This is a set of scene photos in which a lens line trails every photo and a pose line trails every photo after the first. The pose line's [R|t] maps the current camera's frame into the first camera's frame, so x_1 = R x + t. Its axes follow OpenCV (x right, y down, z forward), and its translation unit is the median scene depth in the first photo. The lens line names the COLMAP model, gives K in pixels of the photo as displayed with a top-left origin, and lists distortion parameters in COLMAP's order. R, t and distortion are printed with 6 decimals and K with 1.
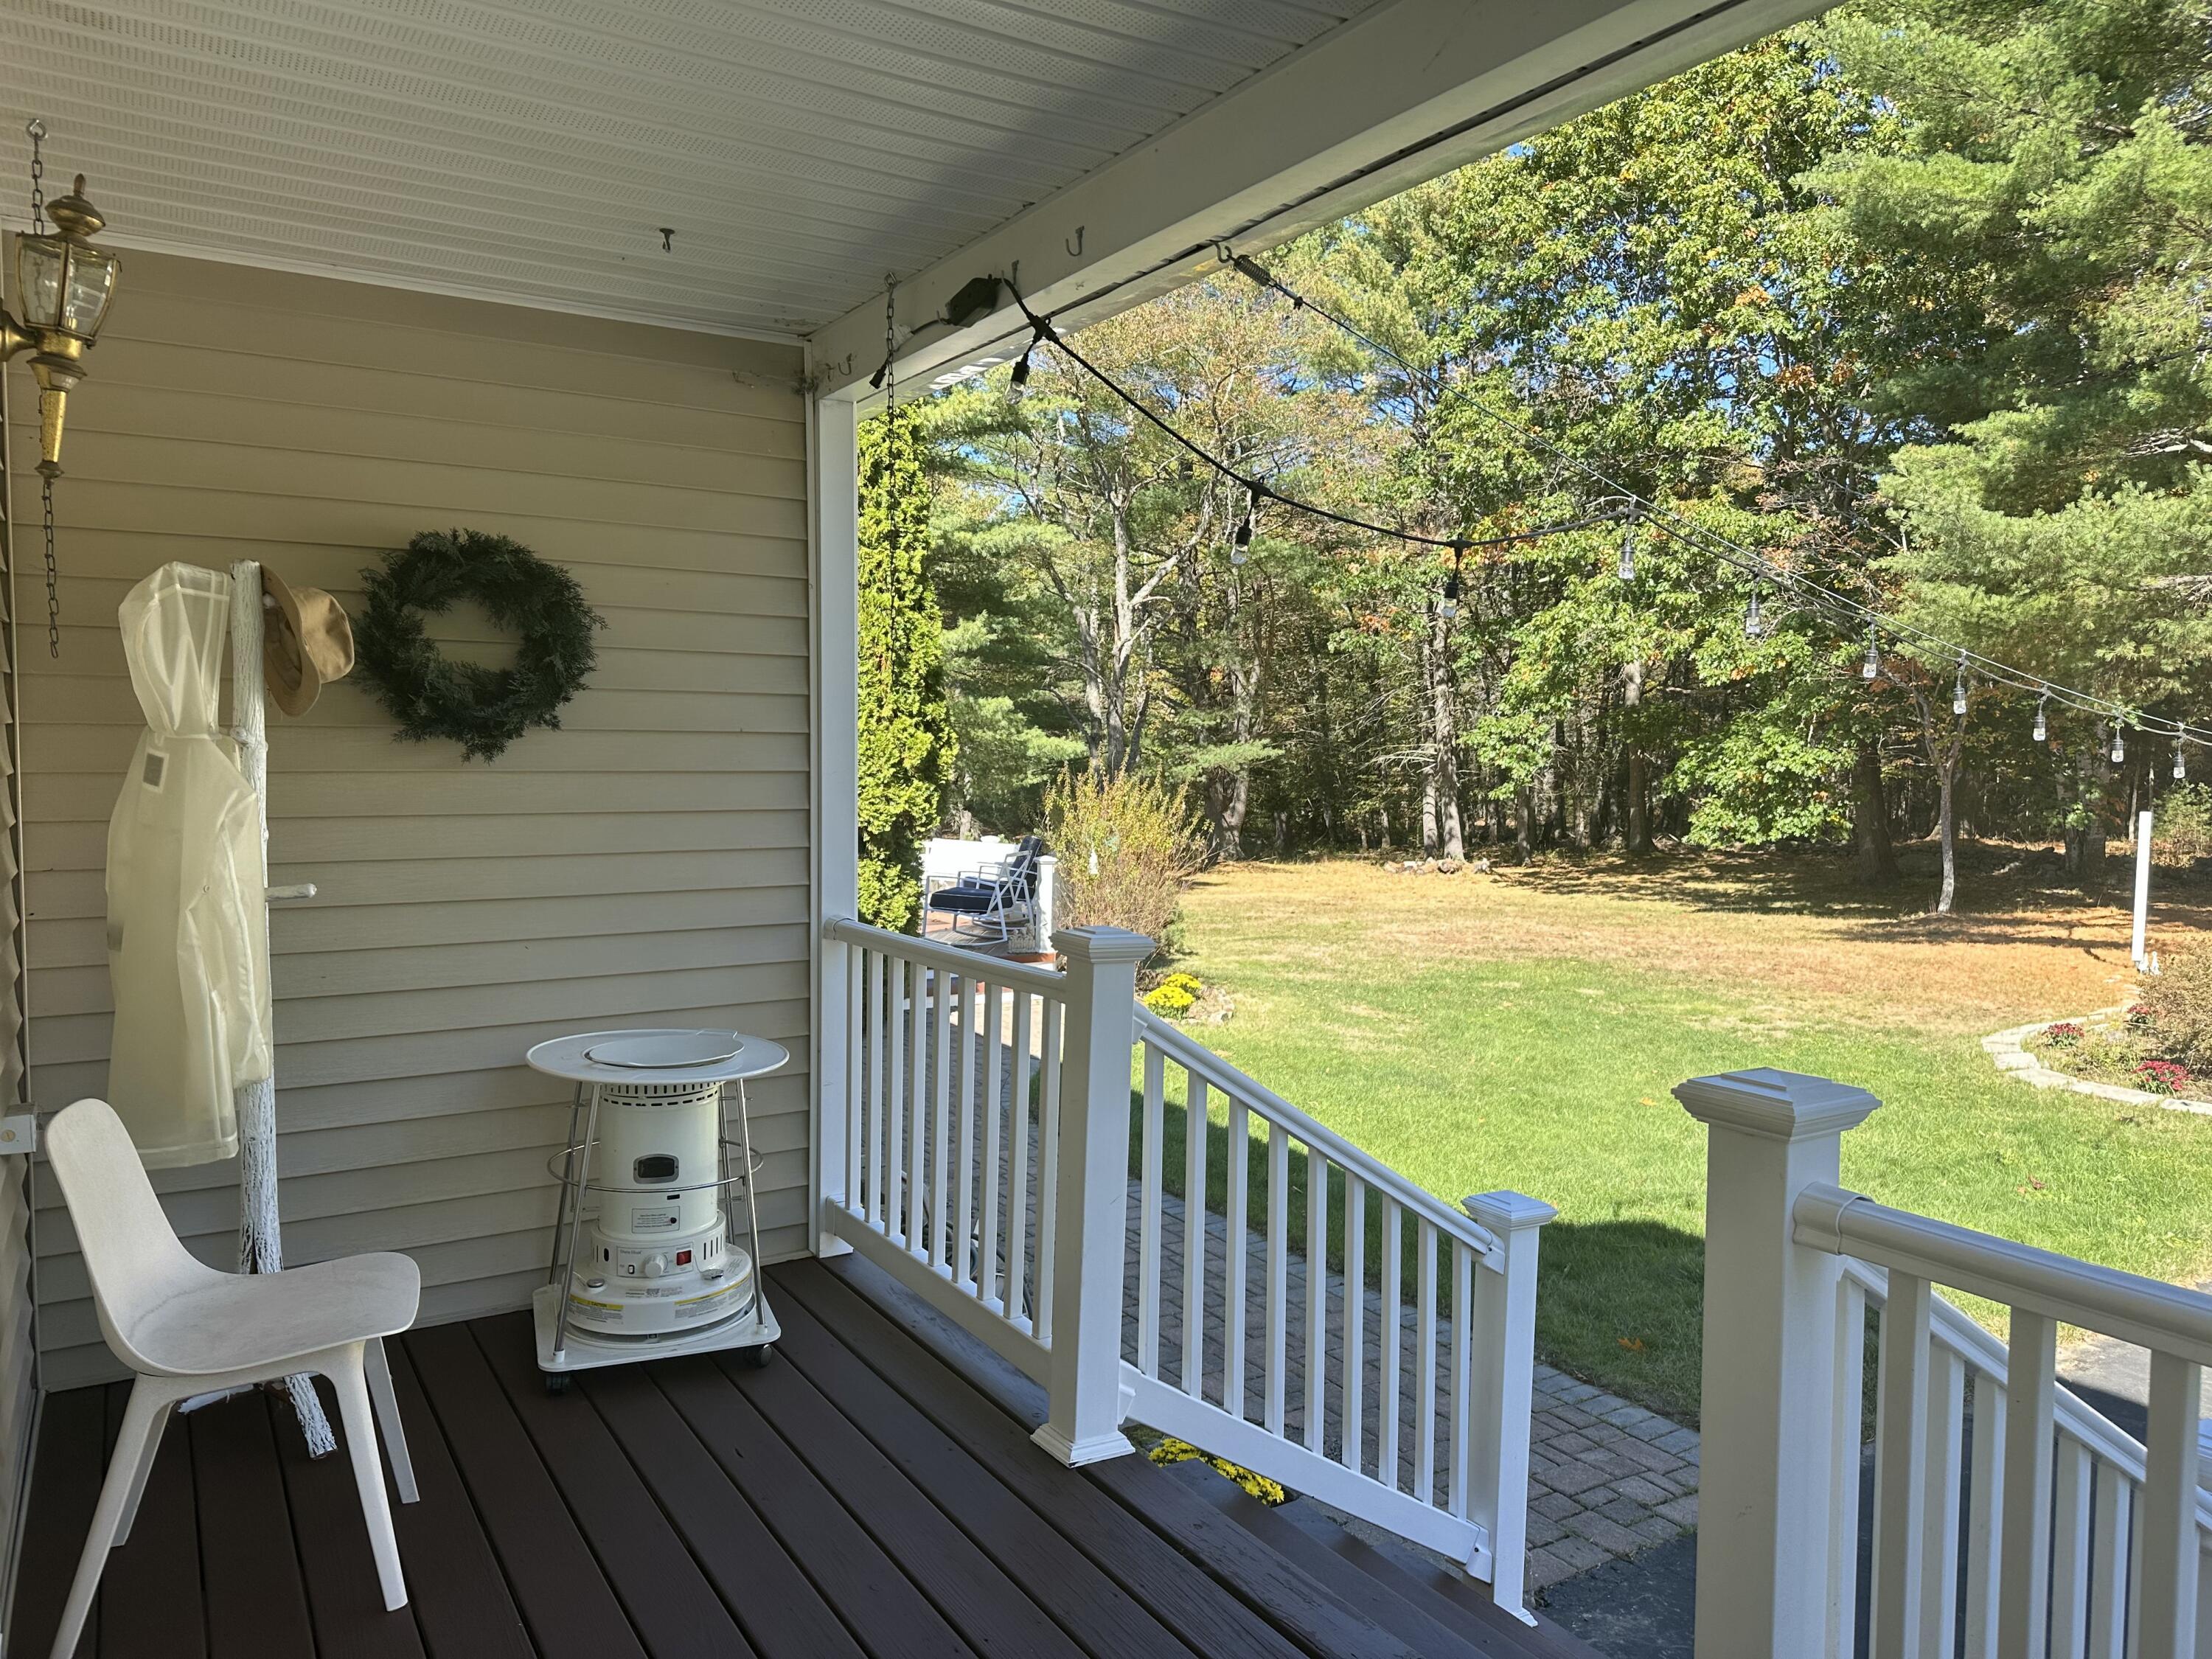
lens RADIAL K [[1553.3, 0, 1103.6], [0, 1553.3, 829.1], [0, 0, 1]] dist [0.057340, -0.002068]
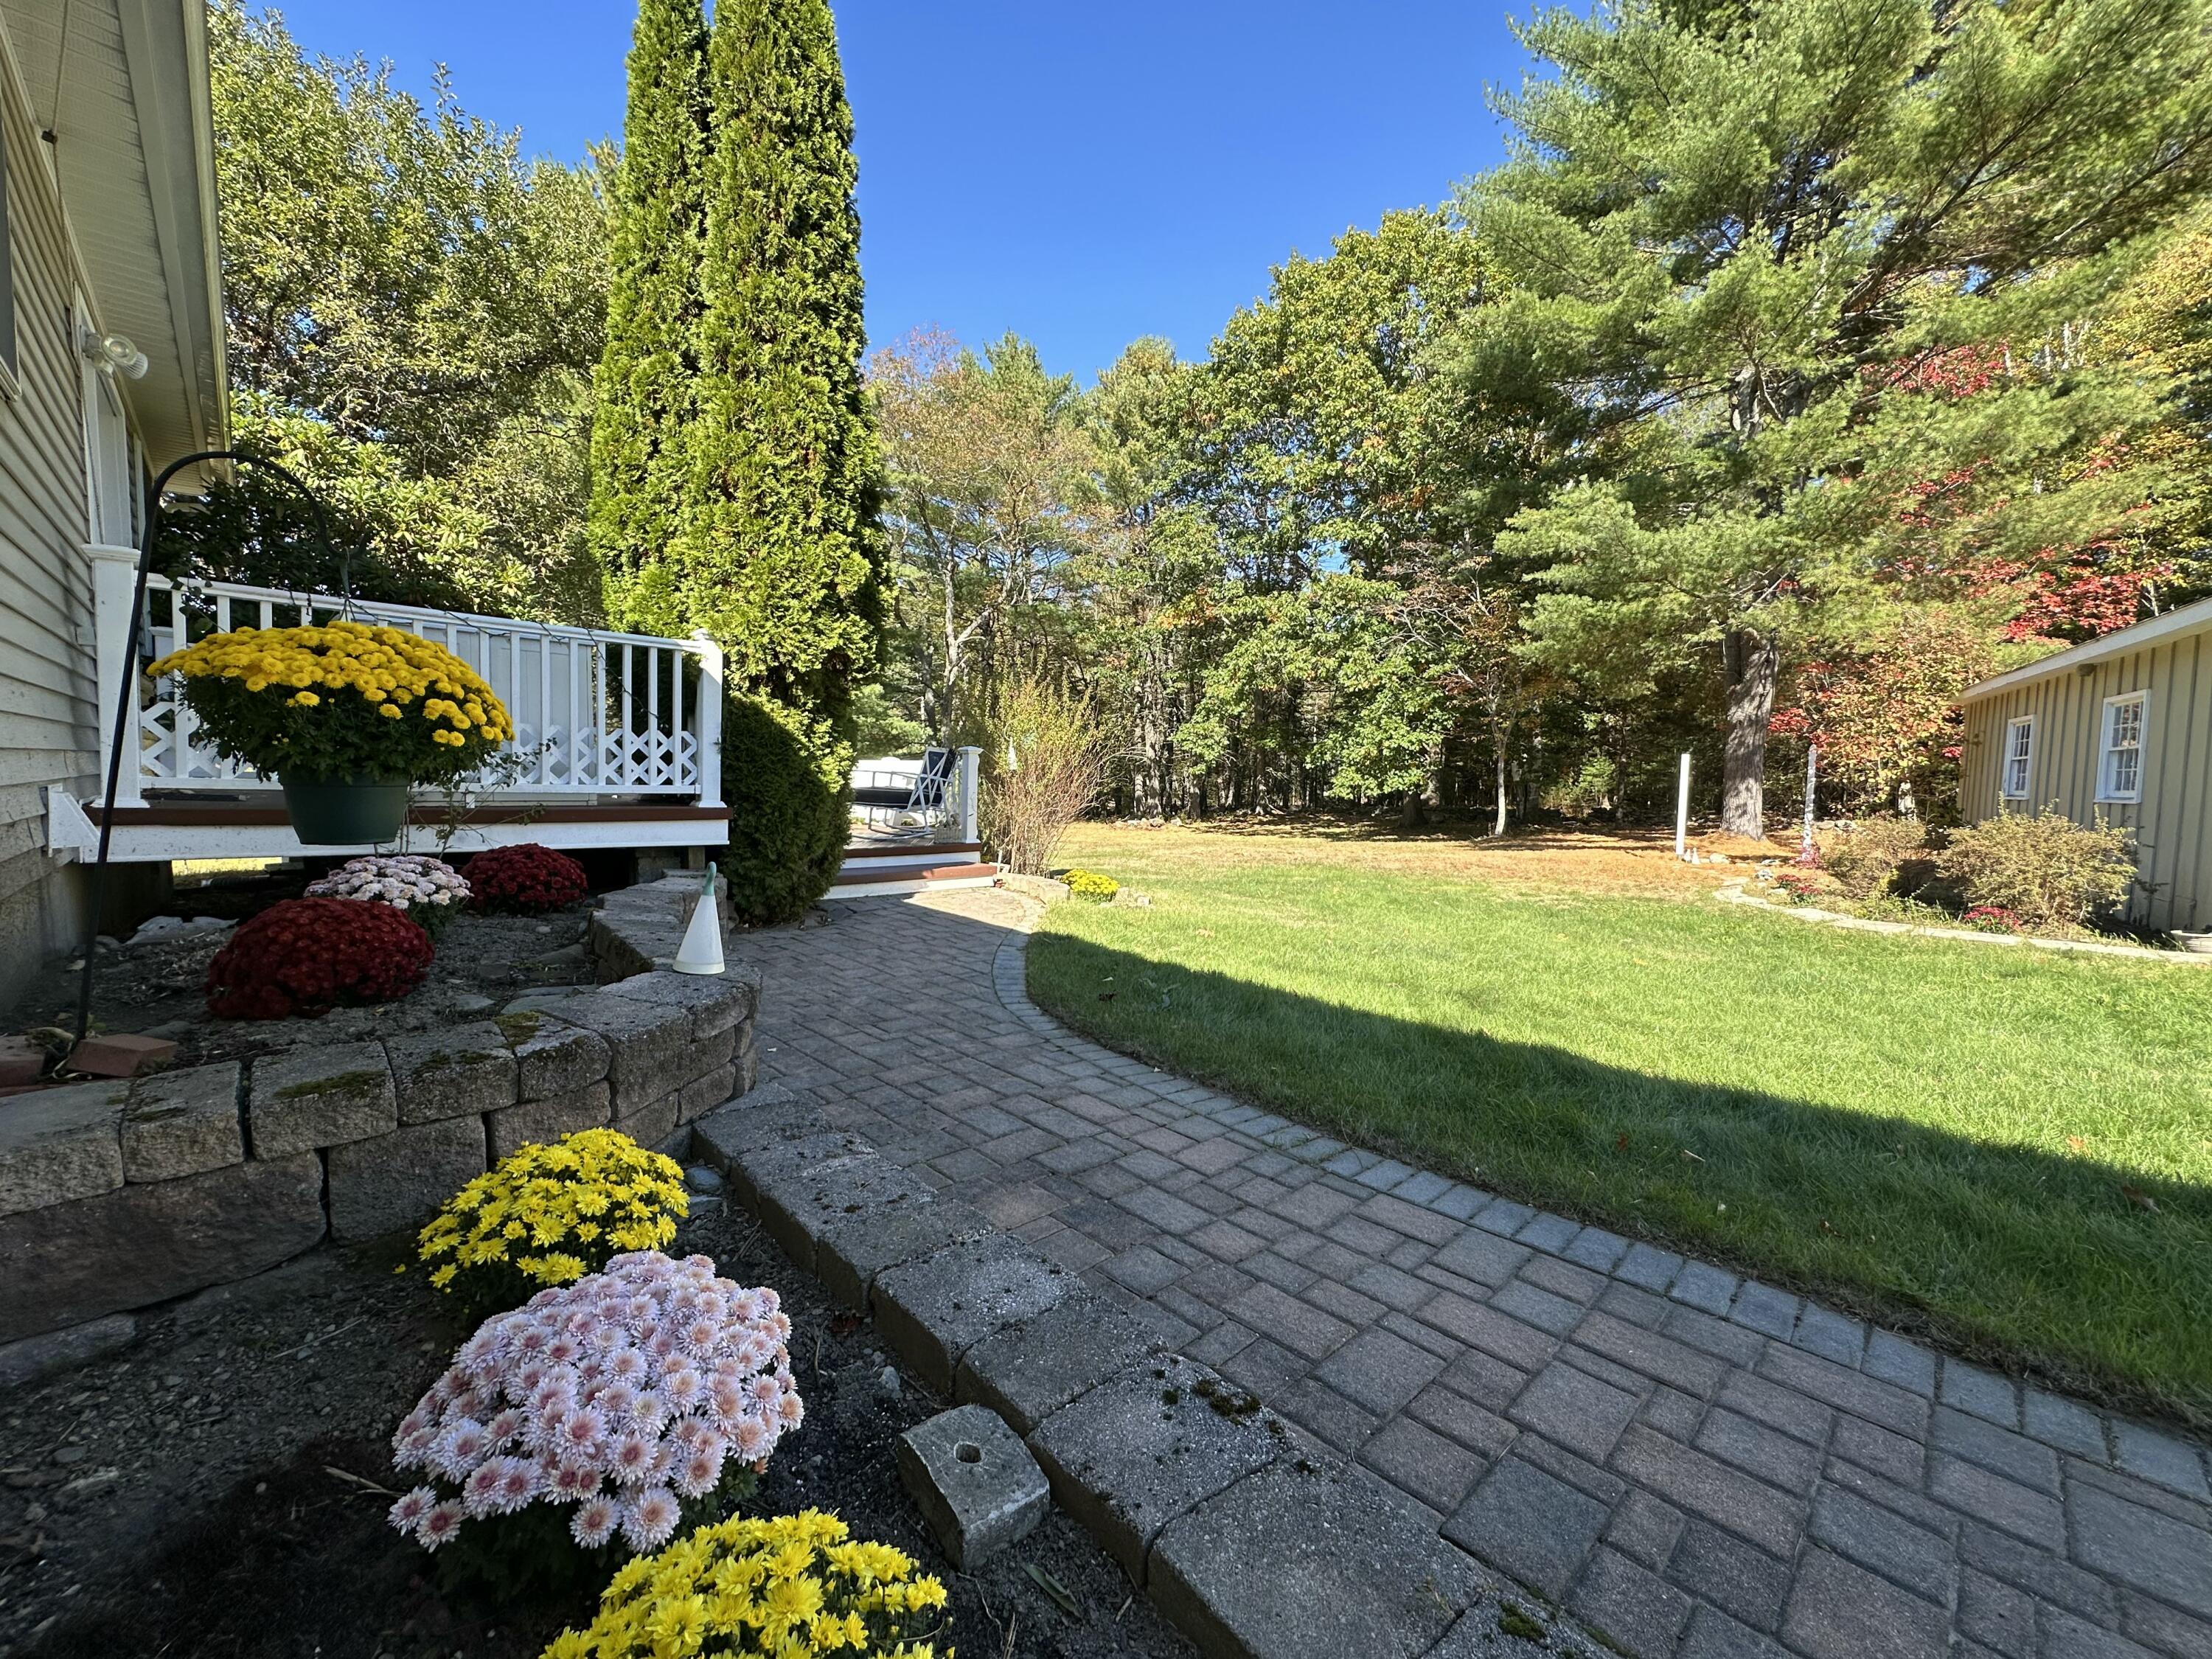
lens RADIAL K [[888.7, 0, 1103.4], [0, 888.7, 821.6], [0, 0, 1]] dist [-0.003650, -0.000026]
pose [[0.977471, -0.005611, 0.210996, -0.035695], [0.004280, 0.999968, 0.006762, 0.029844], [-0.211027, -0.005707, 0.977464, 0.202531]]
